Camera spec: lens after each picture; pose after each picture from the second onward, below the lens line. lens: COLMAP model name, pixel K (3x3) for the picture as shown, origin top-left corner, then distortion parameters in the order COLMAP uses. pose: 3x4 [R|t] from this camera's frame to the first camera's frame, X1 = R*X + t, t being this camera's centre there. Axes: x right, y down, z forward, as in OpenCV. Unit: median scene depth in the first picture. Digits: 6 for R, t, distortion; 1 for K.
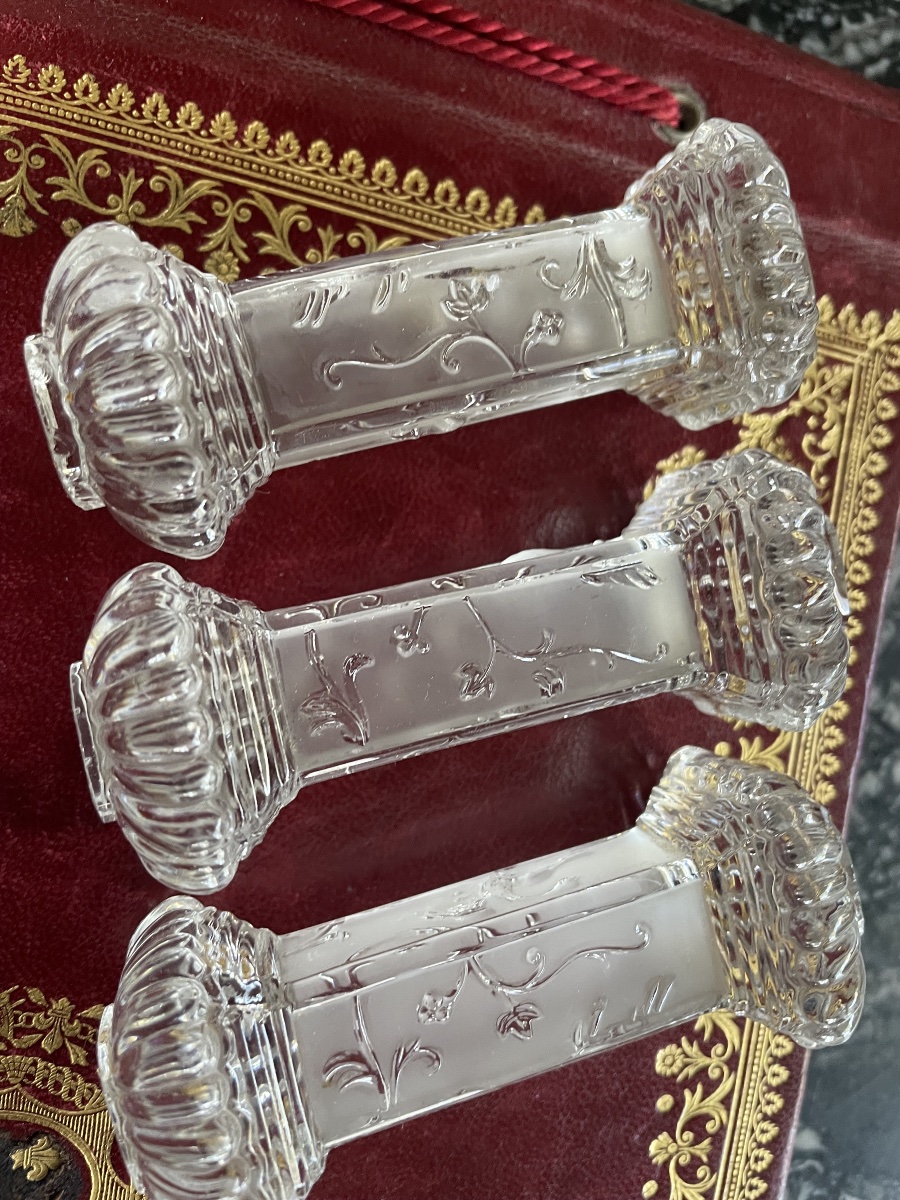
lens RADIAL K [[944.5, 0, 471.9], [0, 944.5, 587.6], [0, 0, 1]] dist [0.054203, -0.123940]
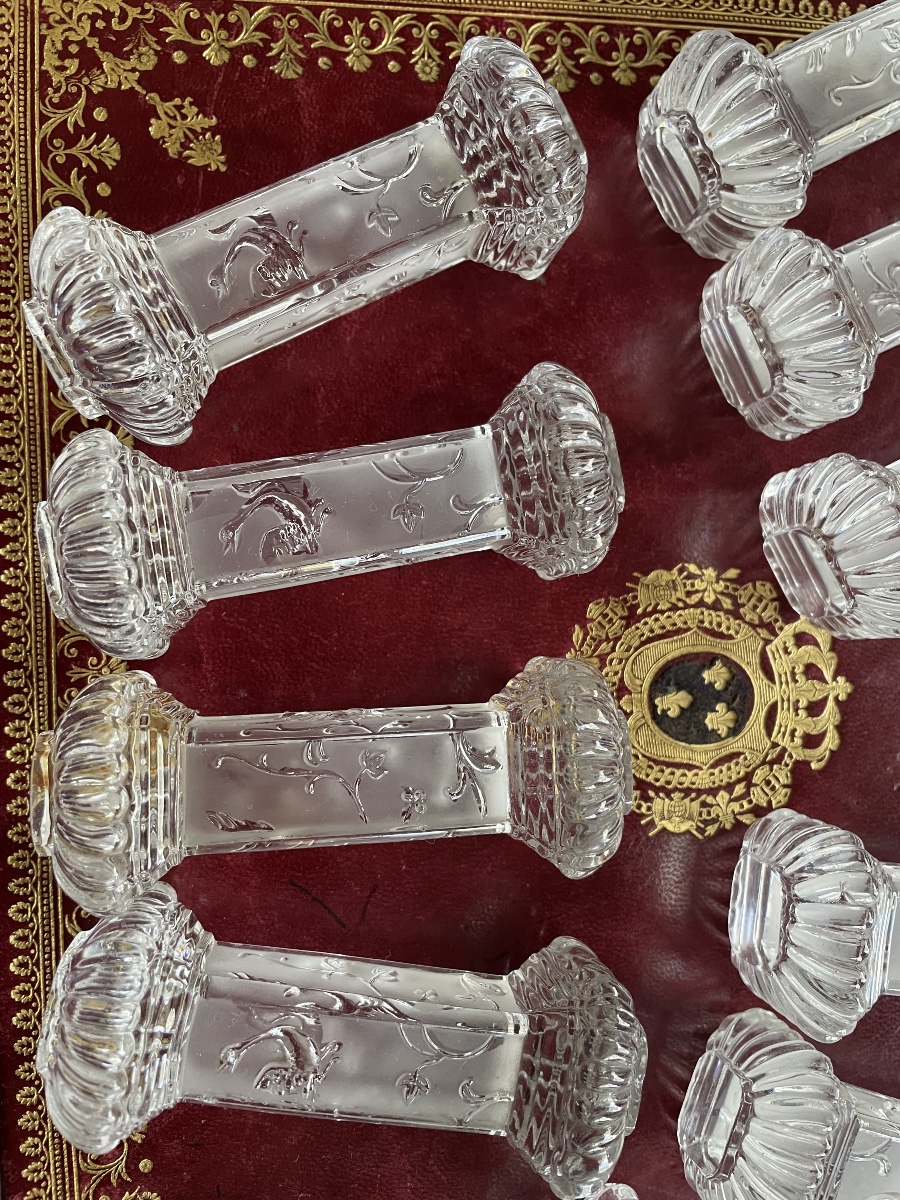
lens RADIAL K [[905.9, 0, 452.3], [0, 905.9, 582.7], [0, 0, 1]] dist [0.053535, -0.091627]
pose [[0.969902, -0.234100, -0.066981, -0.700802], [0.234172, 0.972171, -0.006877, 0.349098], [0.066727, -0.009015, 0.997731, -0.469372]]
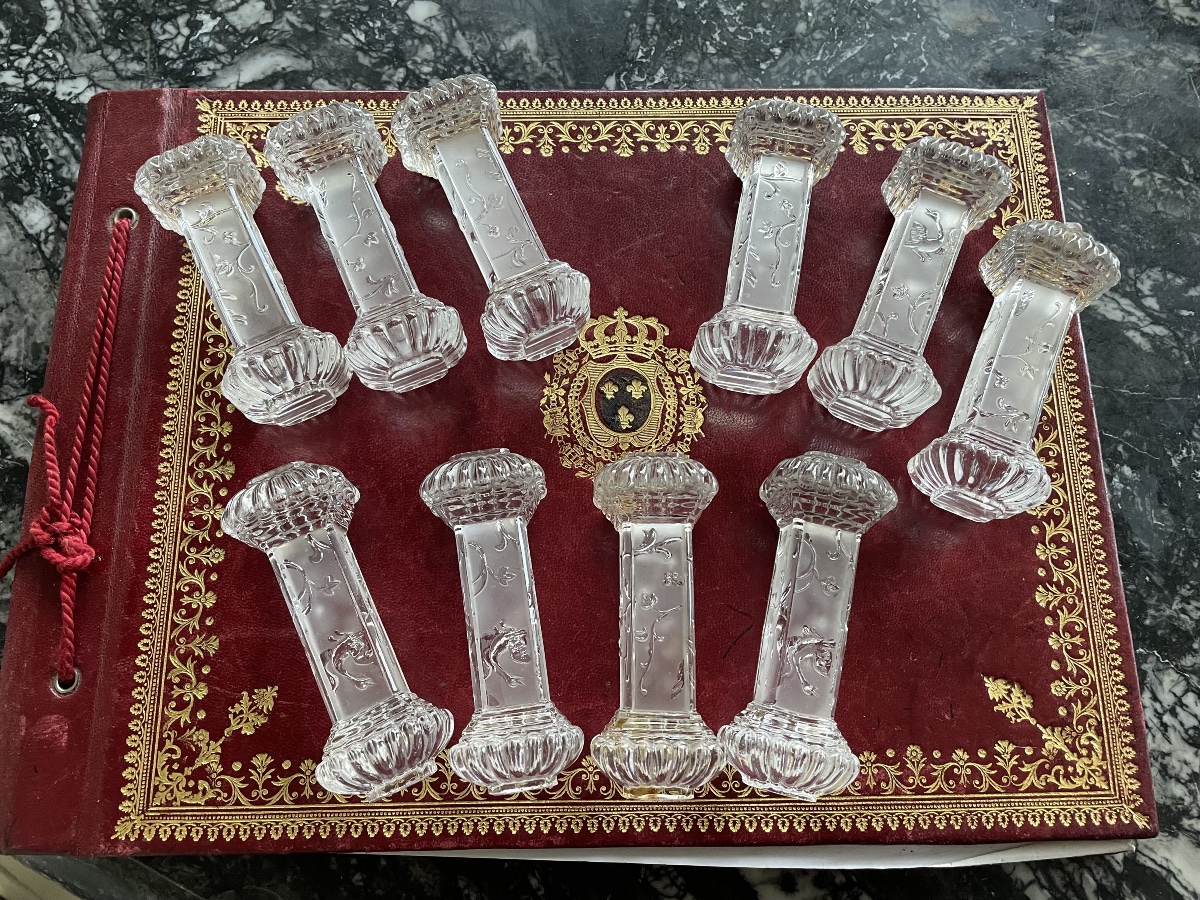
lens RADIAL K [[912.0, 0, 585.2], [0, 912.0, 459.9], [0, 0, 1]] dist [0.081225, -0.110762]
pose [[-0.192190, -0.981204, 0.017374, -0.633508], [0.979759, -0.190836, 0.060441, 0.342554], [-0.055990, 0.028639, 0.998021, -1.305844]]
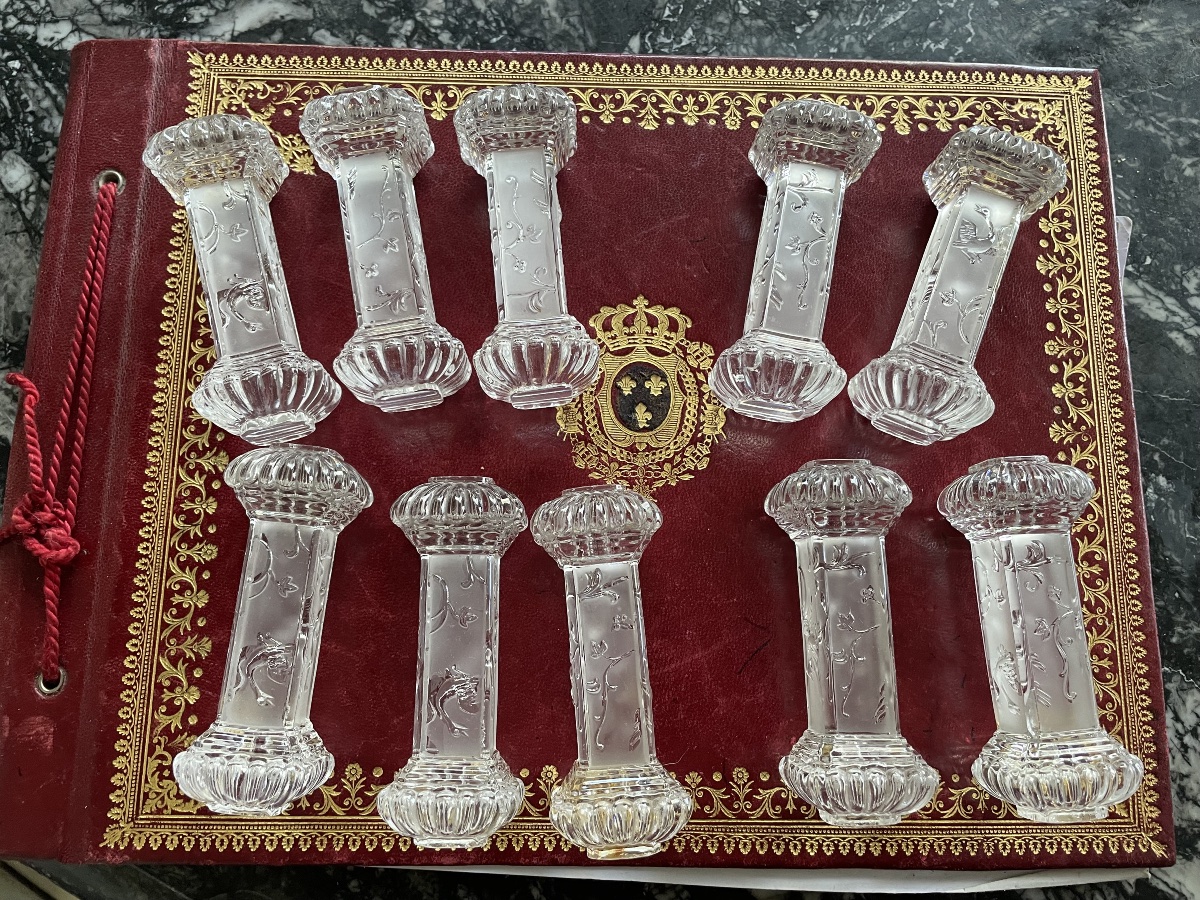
lens RADIAL K [[908.4, 0, 589.4], [0, 908.4, 455.2], [0, 0, 1]] dist [0.080178, -0.111948]
pose [[-0.165602, -0.984892, -0.050624, -0.475204], [0.984010, -0.168431, 0.057919, 0.334509], [-0.065570, -0.040223, 0.997037, -1.178832]]
